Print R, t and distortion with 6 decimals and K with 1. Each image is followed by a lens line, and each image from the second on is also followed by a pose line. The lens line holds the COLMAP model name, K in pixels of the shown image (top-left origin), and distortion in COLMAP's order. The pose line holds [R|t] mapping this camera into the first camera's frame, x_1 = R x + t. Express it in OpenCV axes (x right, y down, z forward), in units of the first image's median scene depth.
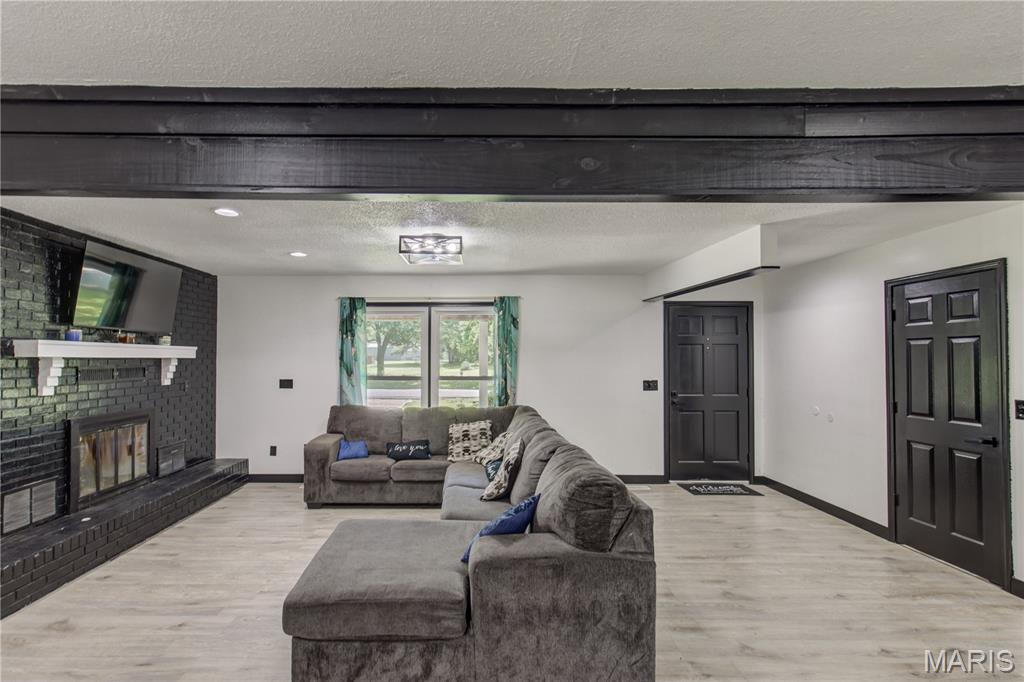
lens RADIAL K [[484.0, 0, 469.4], [0, 484.0, 351.9], [0, 0, 1]] dist [-0.001284, -0.000456]
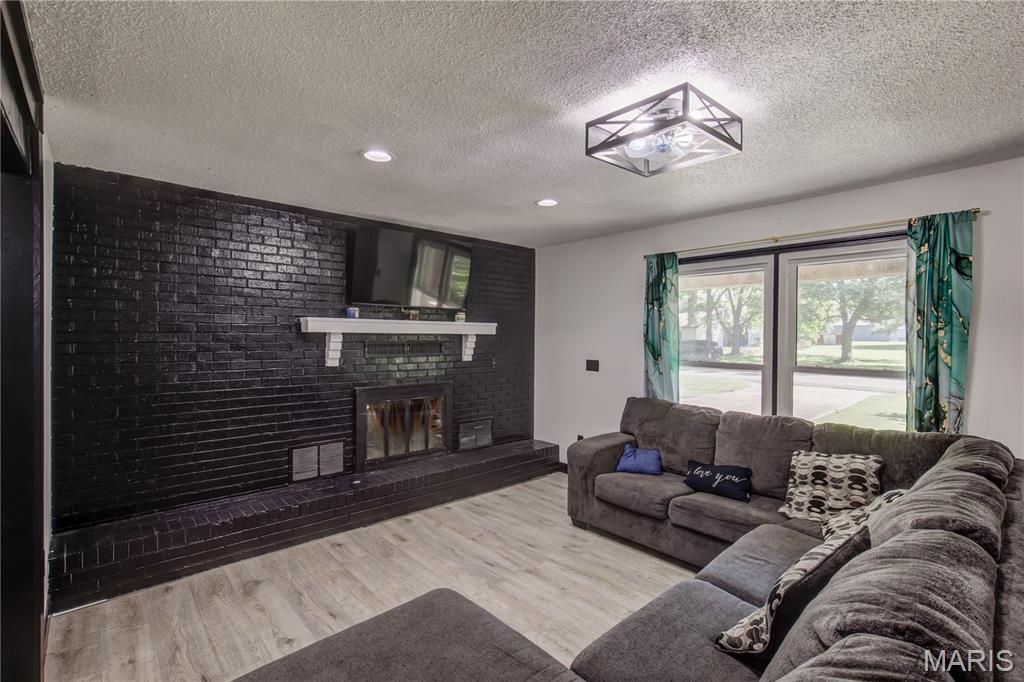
lens RADIAL K [[468.4, 0, 512.0], [0, 468.4, 341.0], [0, 0, 1]] dist [-0.002770, -0.000725]
pose [[0.679717, 0.014214, -0.733337, 0.146365], [0.001839, 0.999776, 0.021084, 0.005958], [0.733473, -0.015680, 0.679538, 0.382053]]
